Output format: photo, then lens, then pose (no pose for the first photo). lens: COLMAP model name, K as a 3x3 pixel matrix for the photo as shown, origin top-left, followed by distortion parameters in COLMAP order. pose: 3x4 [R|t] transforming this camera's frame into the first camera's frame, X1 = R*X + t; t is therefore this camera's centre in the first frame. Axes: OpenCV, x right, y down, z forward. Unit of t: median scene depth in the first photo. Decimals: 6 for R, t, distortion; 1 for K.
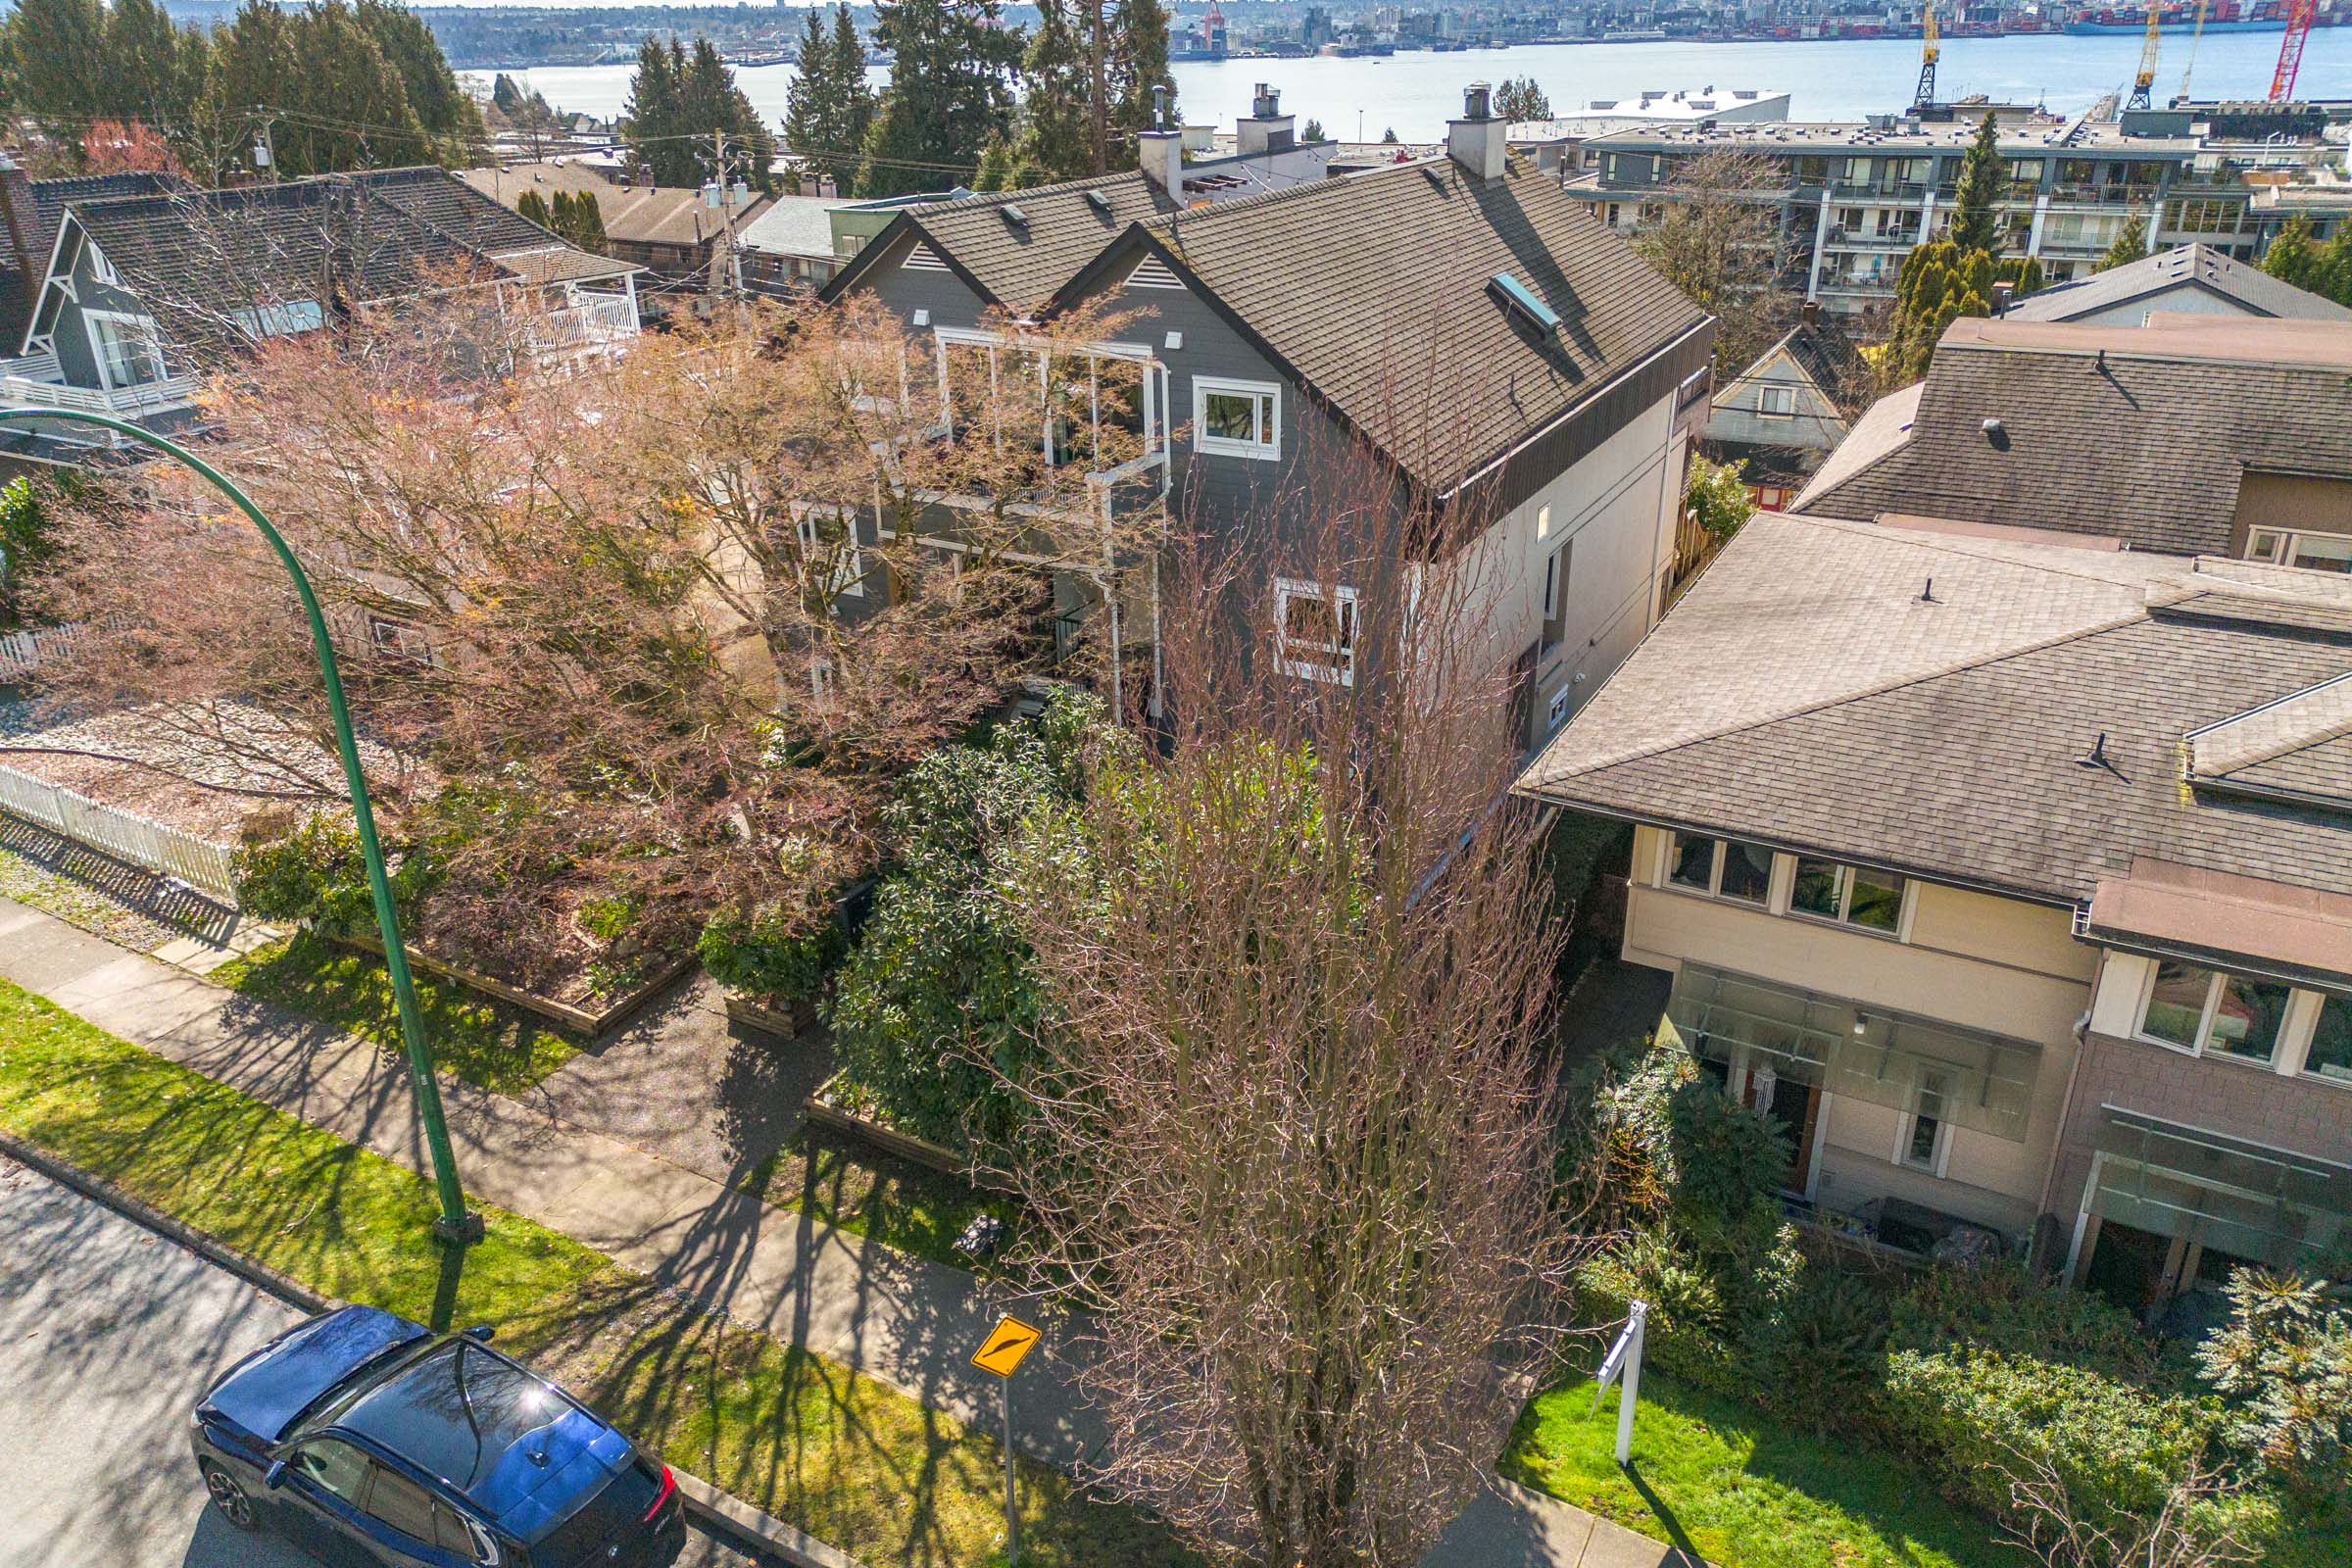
lens RADIAL K [[1672.5, 0, 1154.2], [0, 1672.5, 768.1], [0, 0, 1]] dist [0.078476, -0.077474]
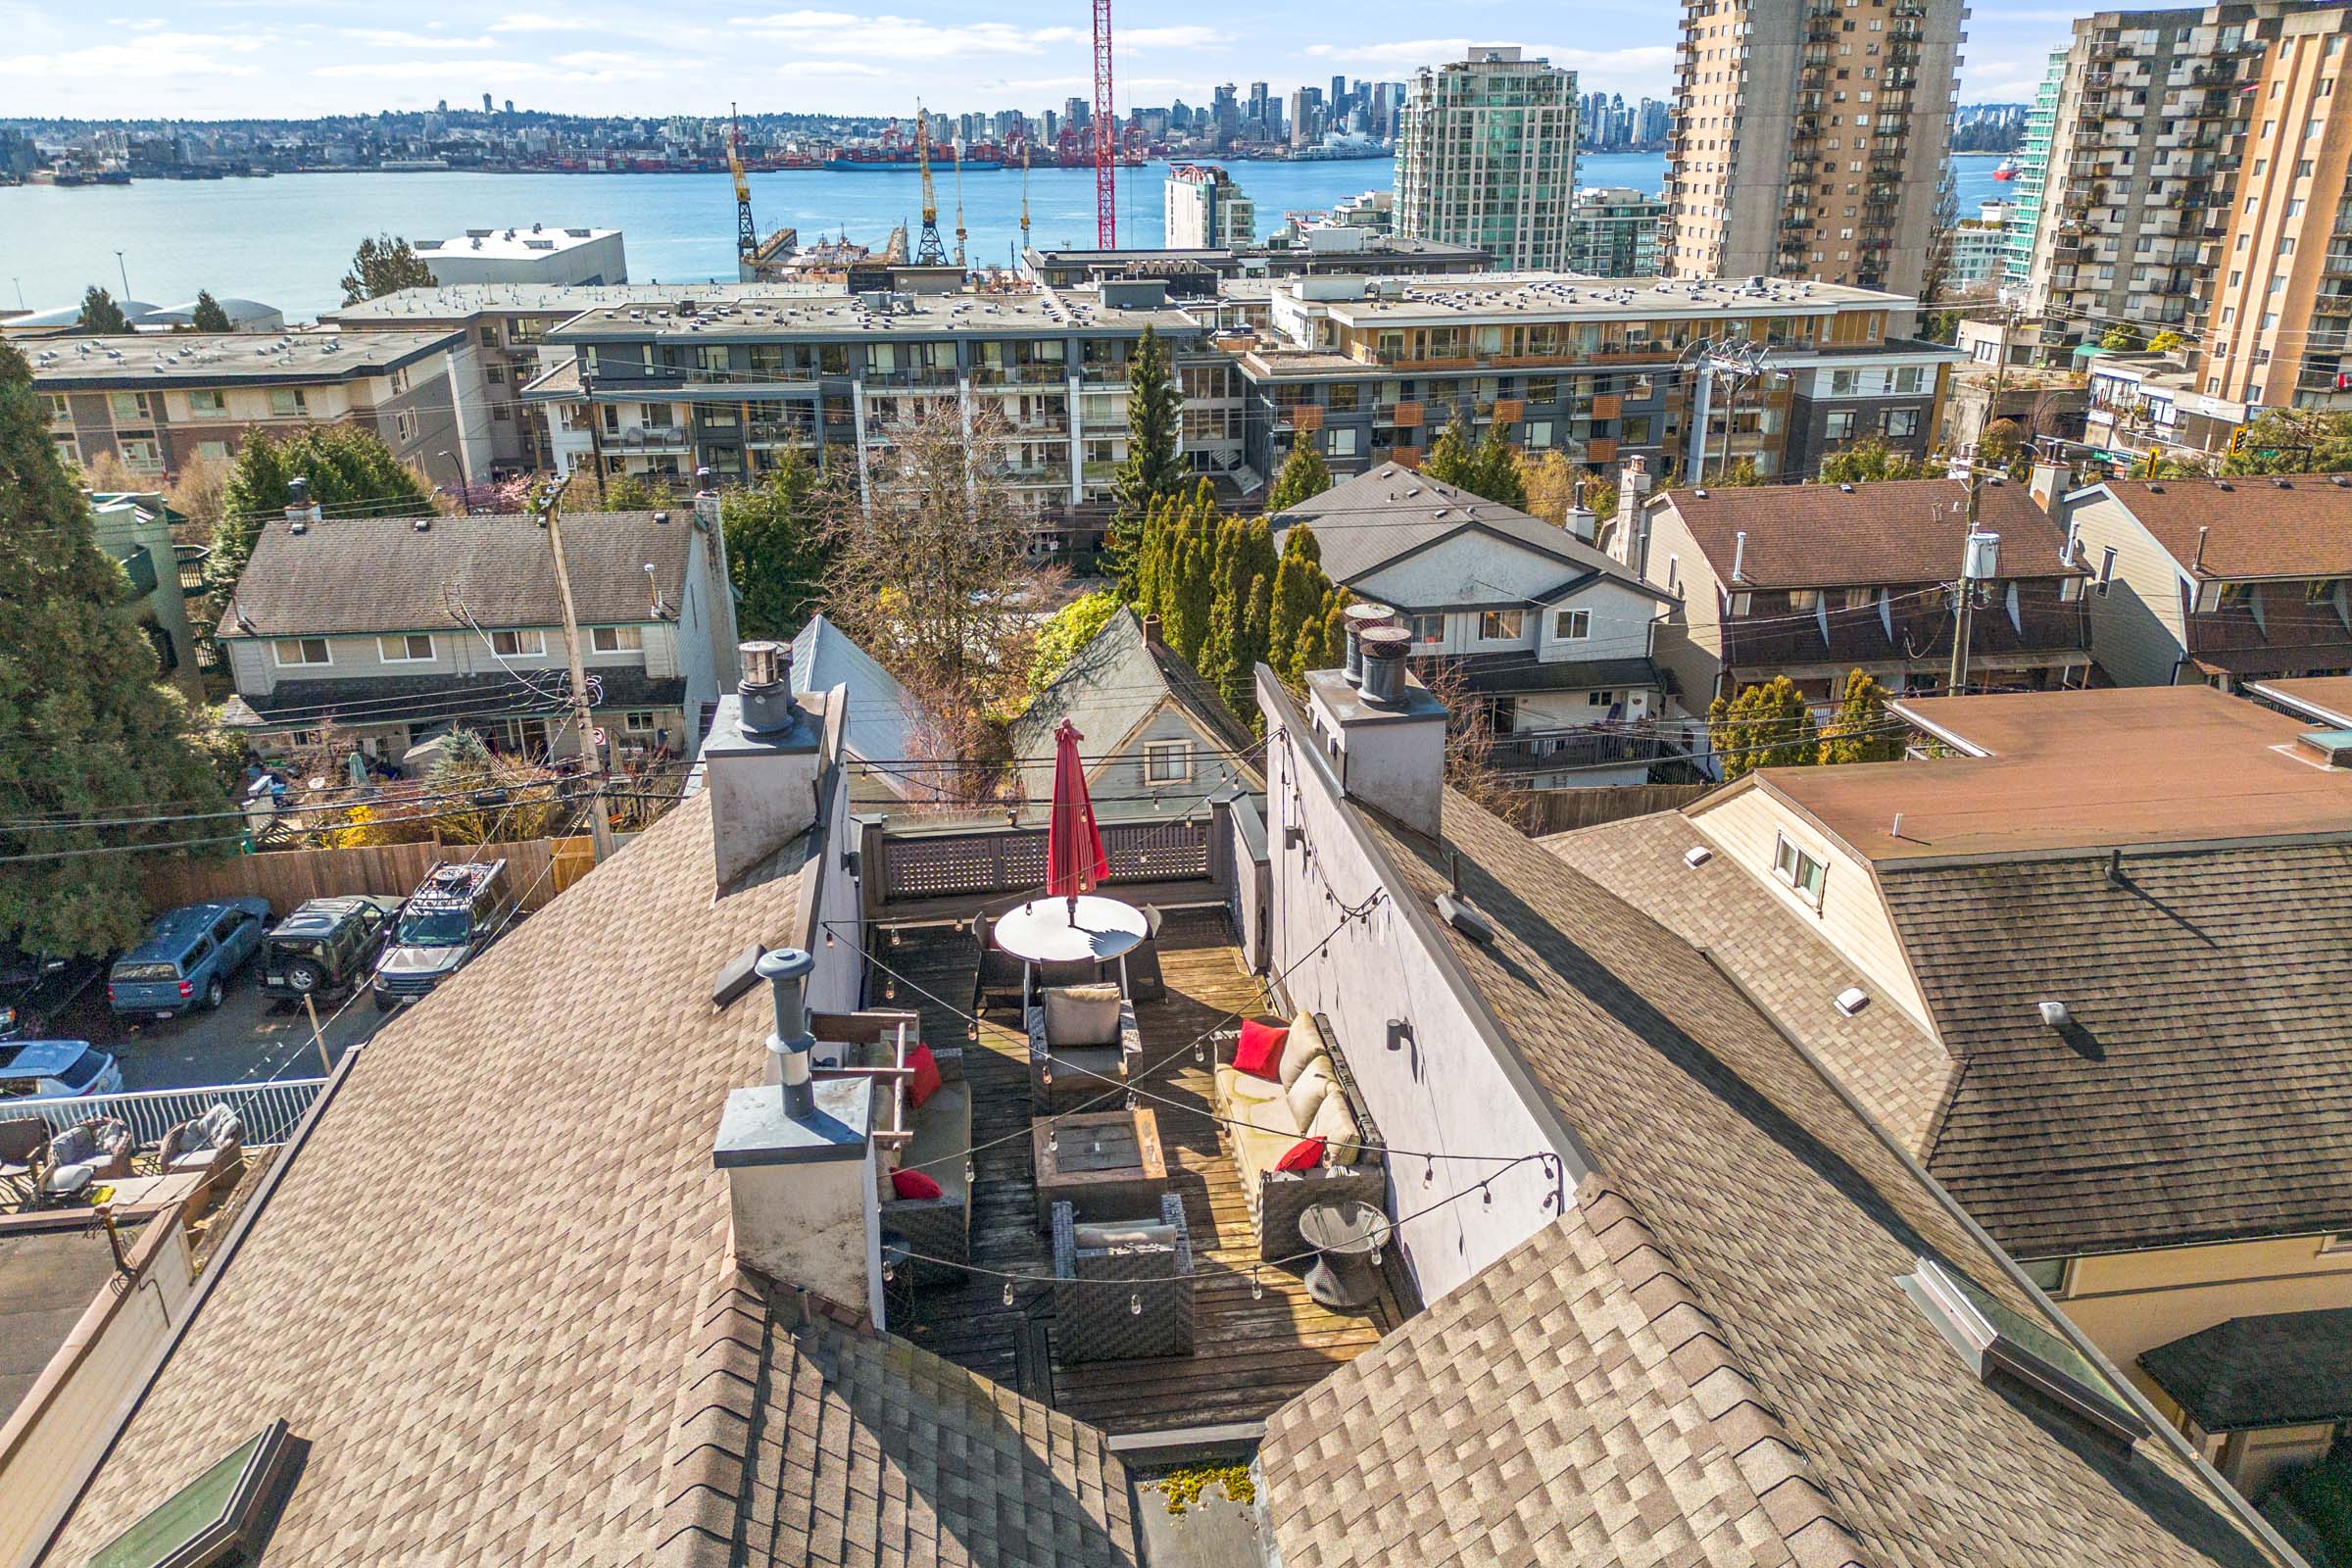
lens RADIAL K [[1672.5, 0, 1173.8], [0, 1672.5, 781.4], [0, 0, 1]] dist [0.078476, -0.077474]
pose [[0.792307, -0.209125, 0.573163, -0.022647], [0.242185, 0.970041, 0.019148, -0.114920], [-0.559996, 0.123641, 0.819218, 0.212786]]
